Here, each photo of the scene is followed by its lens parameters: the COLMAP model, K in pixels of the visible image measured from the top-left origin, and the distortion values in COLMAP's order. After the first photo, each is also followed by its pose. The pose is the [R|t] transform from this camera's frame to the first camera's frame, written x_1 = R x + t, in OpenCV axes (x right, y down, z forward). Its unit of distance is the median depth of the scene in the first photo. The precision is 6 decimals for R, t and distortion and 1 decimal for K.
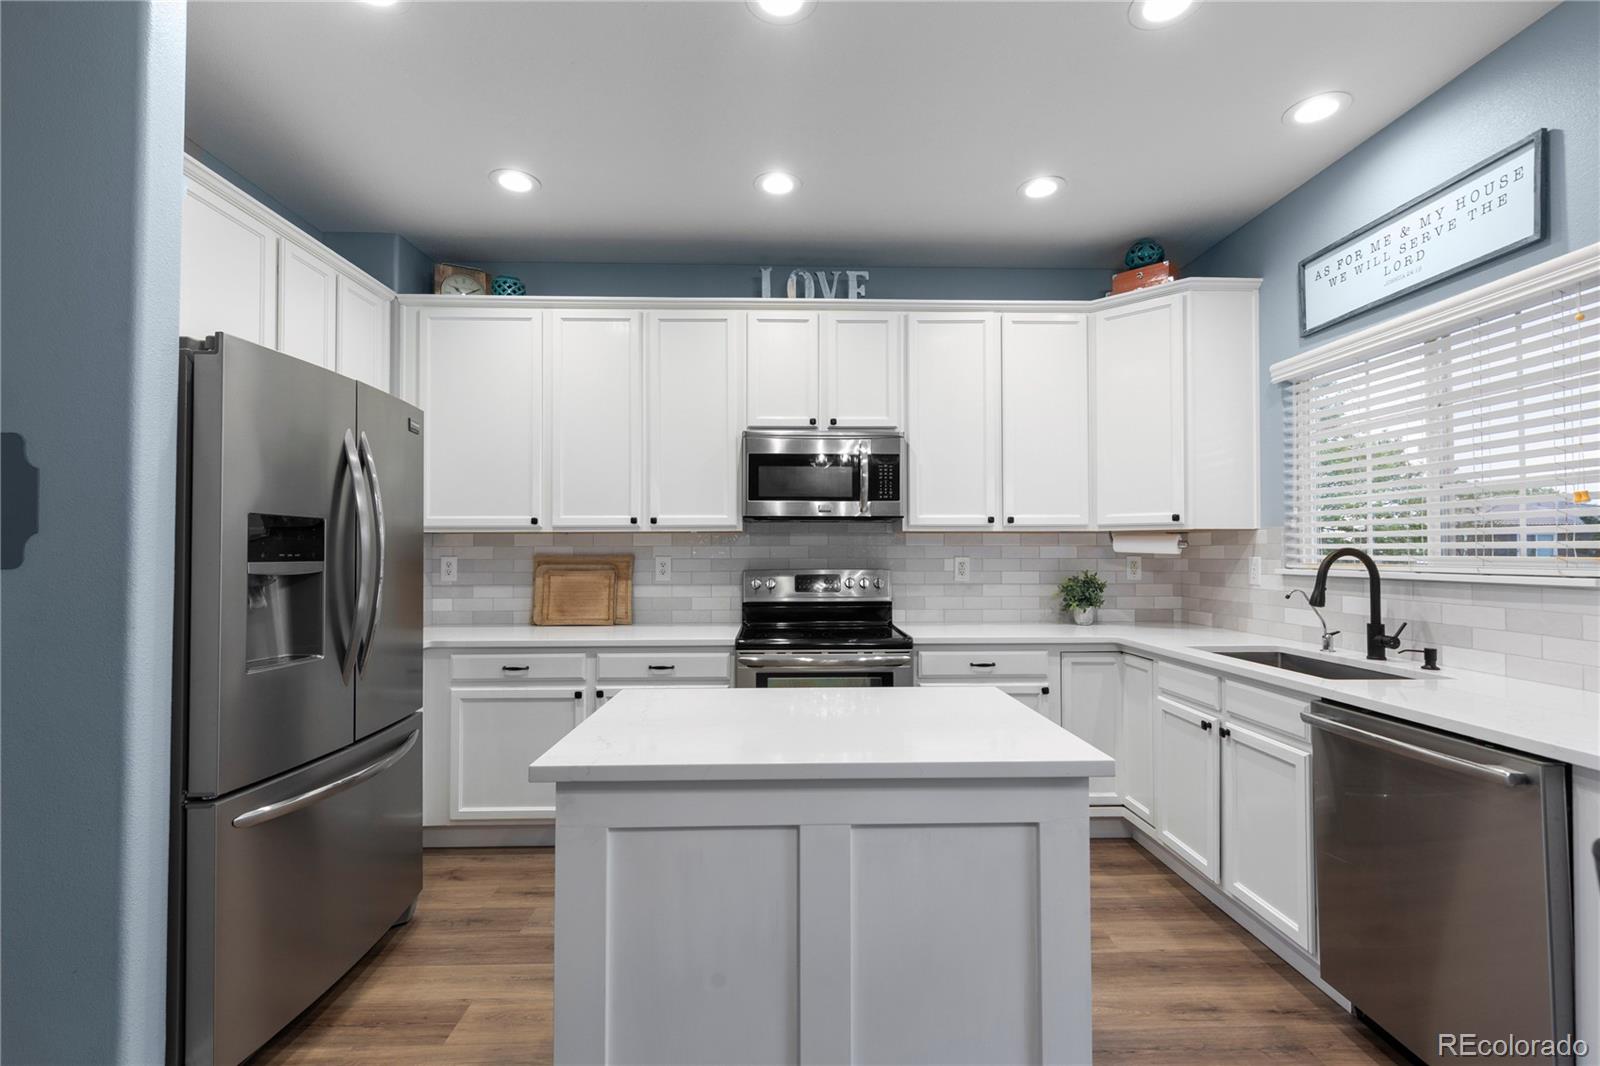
lens RADIAL K [[714.6, 0, 799.5], [0, 714.6, 537.4], [0, 0, 1]] dist [0.004444, -0.001174]
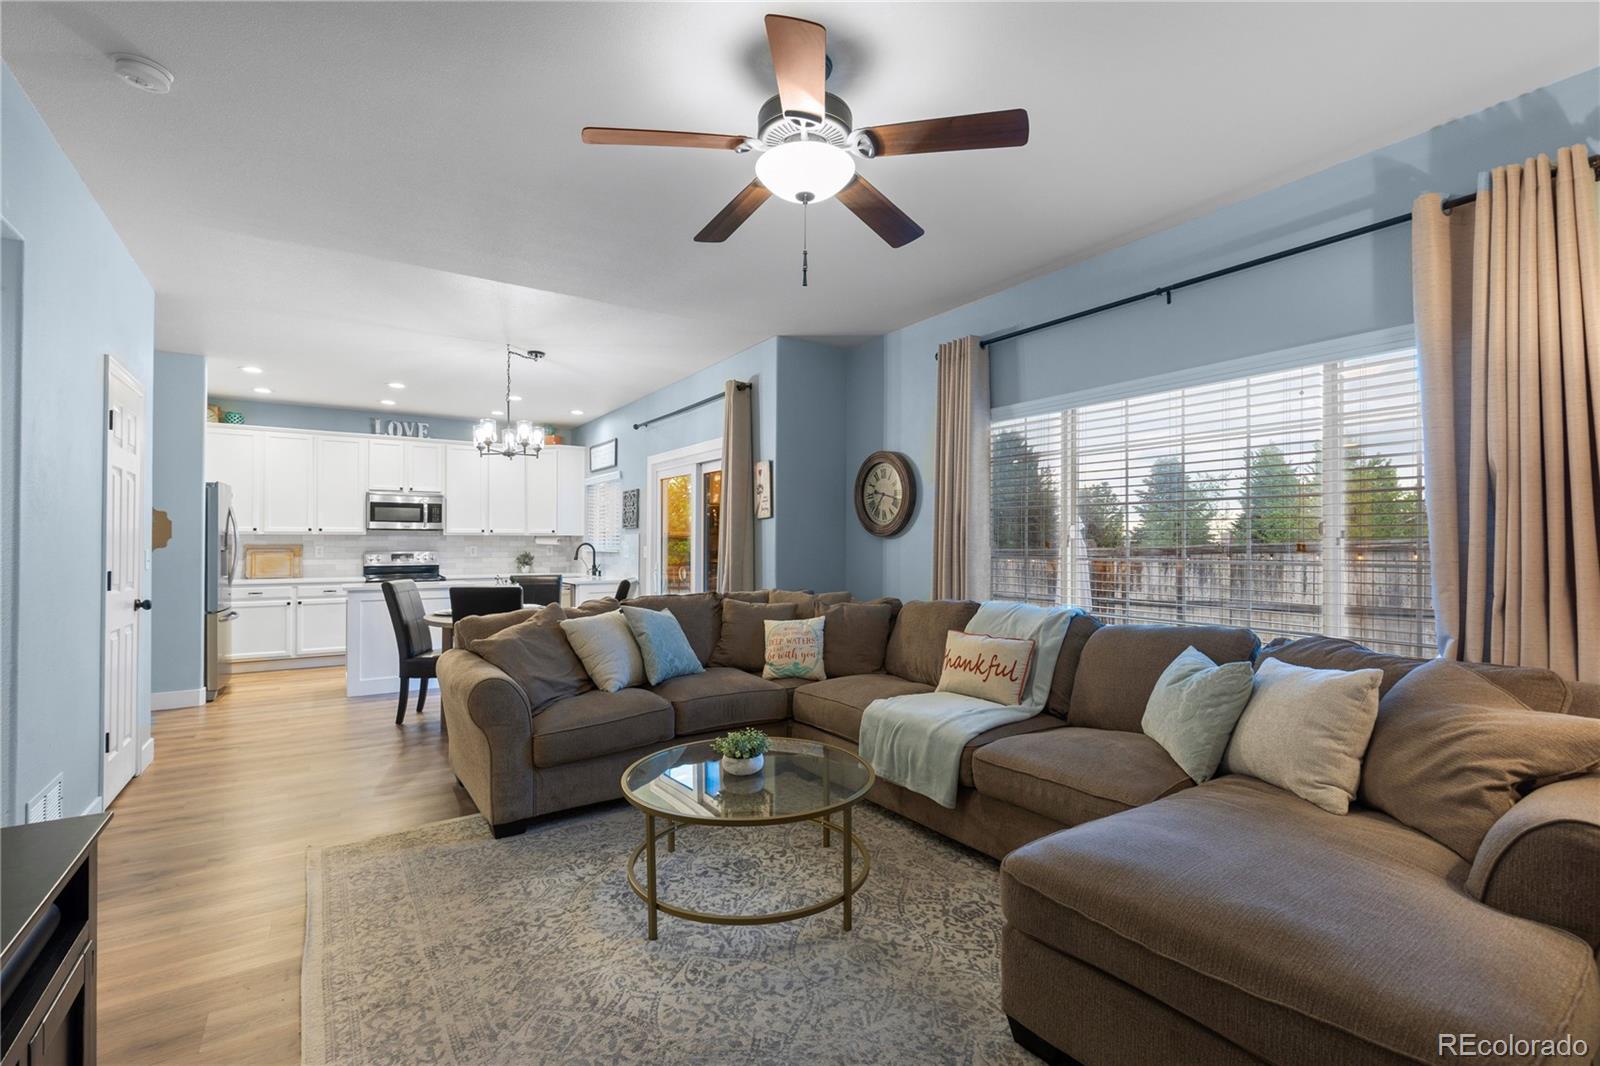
lens RADIAL K [[710.8, 0, 801.0], [0, 710.8, 537.3], [0, 0, 1]] dist [0.003129, -0.000316]
pose [[0.846784, 0.006618, 0.531895, -0.118516], [-0.011922, 0.999908, 0.006540, -0.033751], [-0.531803, -0.011879, 0.846785, -1.792833]]
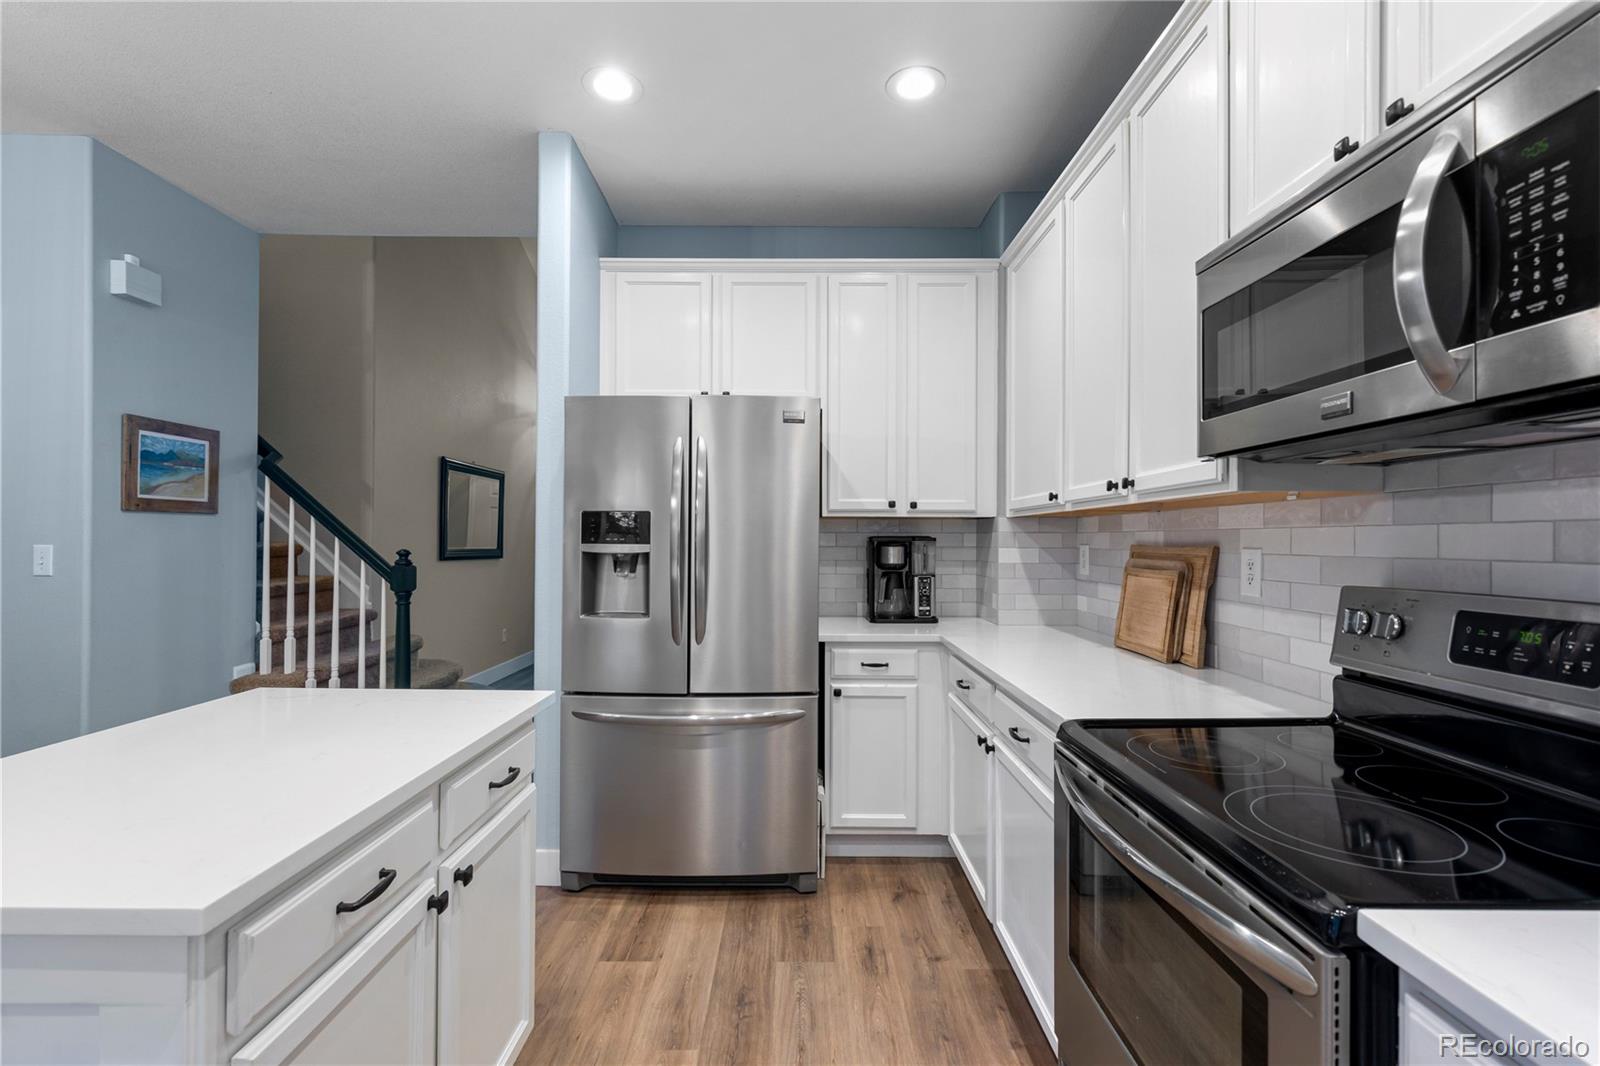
lens RADIAL K [[710.8, 0, 801.0], [0, 710.8, 537.3], [0, 0, 1]] dist [0.003129, -0.000316]
pose [[-0.026502, -0.001097, -0.999648, 0.373768], [0.015395, 0.999880, -0.001505, 0.015928], [0.999530, -0.015429, -0.026482, 0.790510]]
